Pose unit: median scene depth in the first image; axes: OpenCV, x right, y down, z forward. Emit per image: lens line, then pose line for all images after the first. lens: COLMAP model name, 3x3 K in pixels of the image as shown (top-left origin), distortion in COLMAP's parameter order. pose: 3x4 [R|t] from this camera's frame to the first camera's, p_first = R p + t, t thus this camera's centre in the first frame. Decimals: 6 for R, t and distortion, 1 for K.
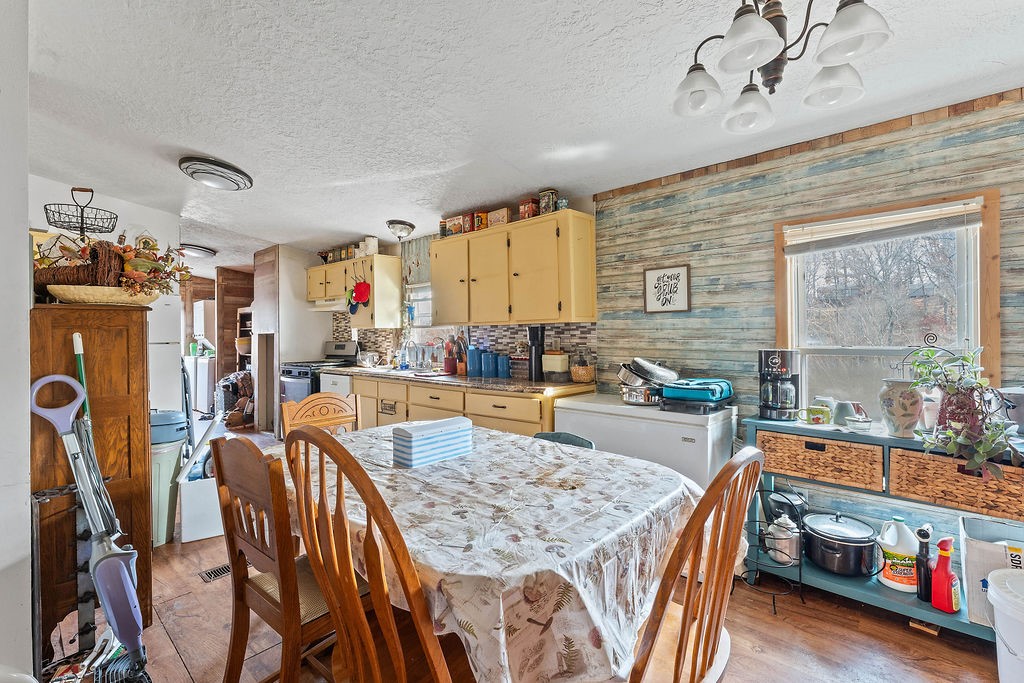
lens RADIAL K [[450.5, 0, 511.0], [0, 450.5, 335.0], [0, 0, 1]] dist [0.002100, 0.000305]
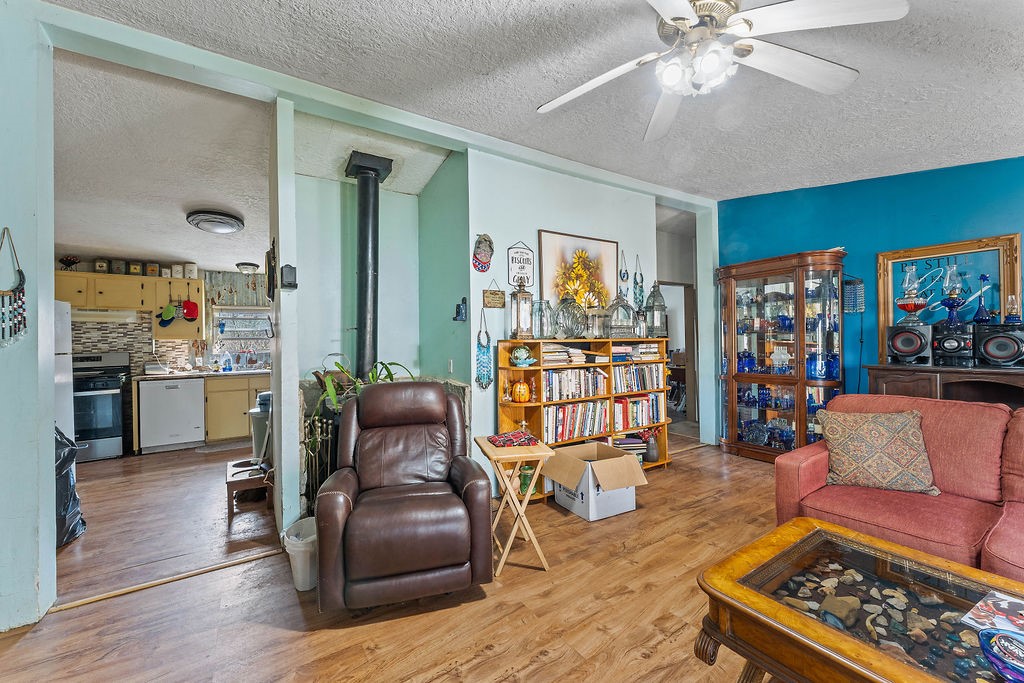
lens RADIAL K [[412.9, 0, 506.6], [0, 412.9, 343.1], [0, 0, 1]] dist [-0.003714, -0.000230]
pose [[0.267990, 0.000054, 0.963422, -1.863773], [0.011982, 0.999922, -0.003389, 0.012980], [-0.963347, 0.012452, 0.267969, -0.169652]]
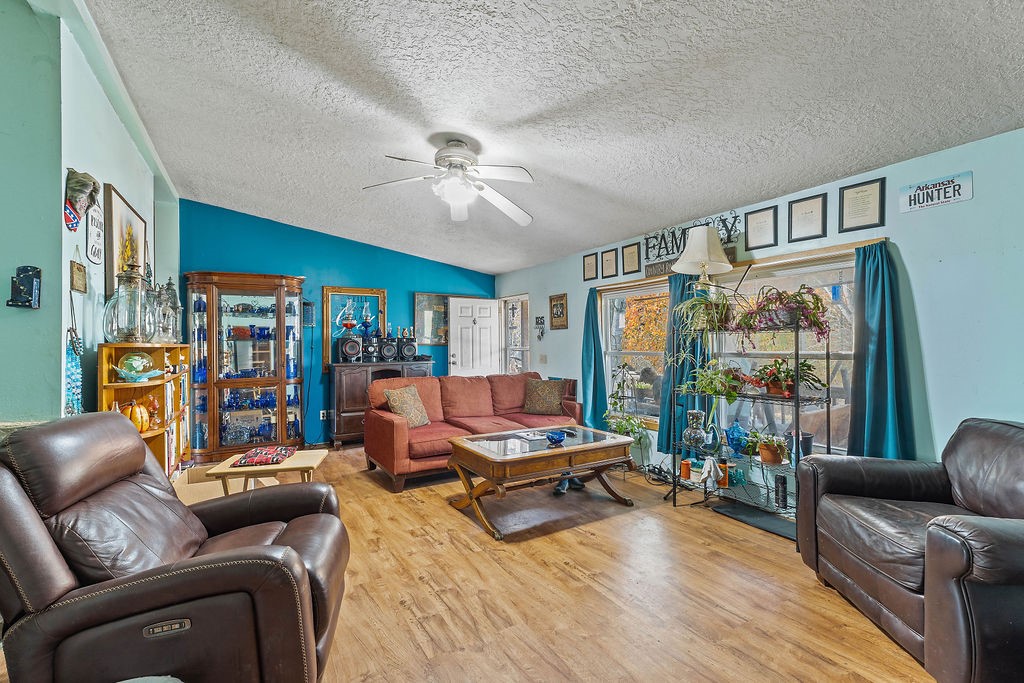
lens RADIAL K [[450.5, 0, 511.4], [0, 450.5, 342.4], [0, 0, 1]] dist [0.002100, 0.000305]
pose [[-0.953116, 0.015004, 0.302234, -1.717773], [0.014666, 0.999887, -0.003387, 0.012123], [-0.302251, 0.001204, -0.953228, 0.671300]]
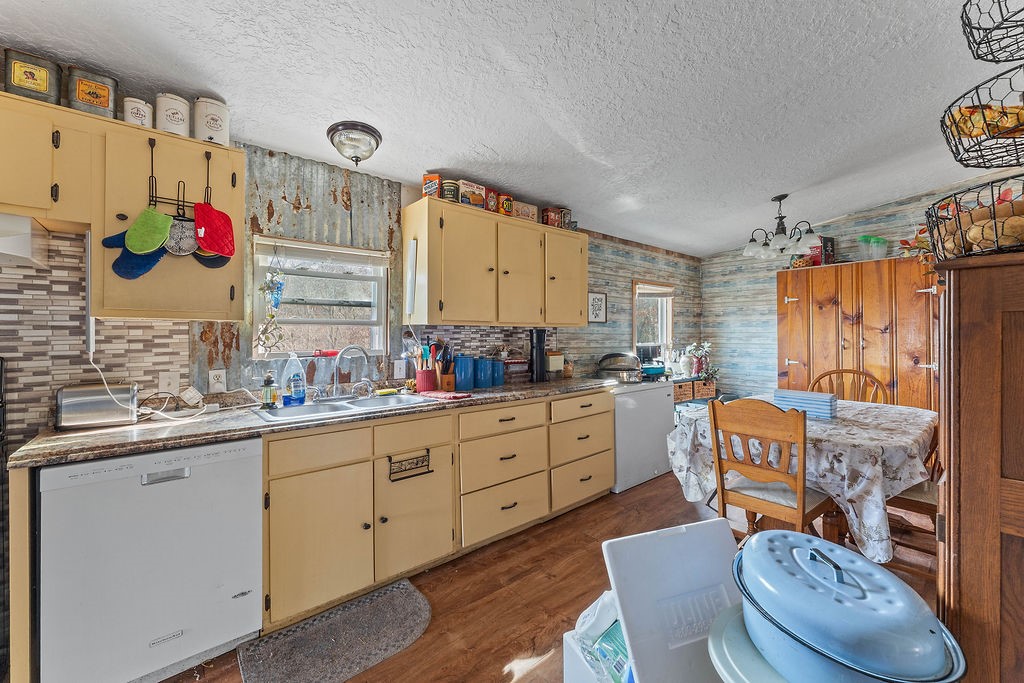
lens RADIAL K [[412.9, 0, 507.6], [0, 412.9, 336.3], [0, 0, 1]] dist [-0.003714, -0.000230]
pose [[0.138344, 0.006782, 0.990361, -1.055645], [0.001663, 0.999974, -0.007080, 0.004120], [-0.990383, 0.002626, 0.138329, 1.105125]]
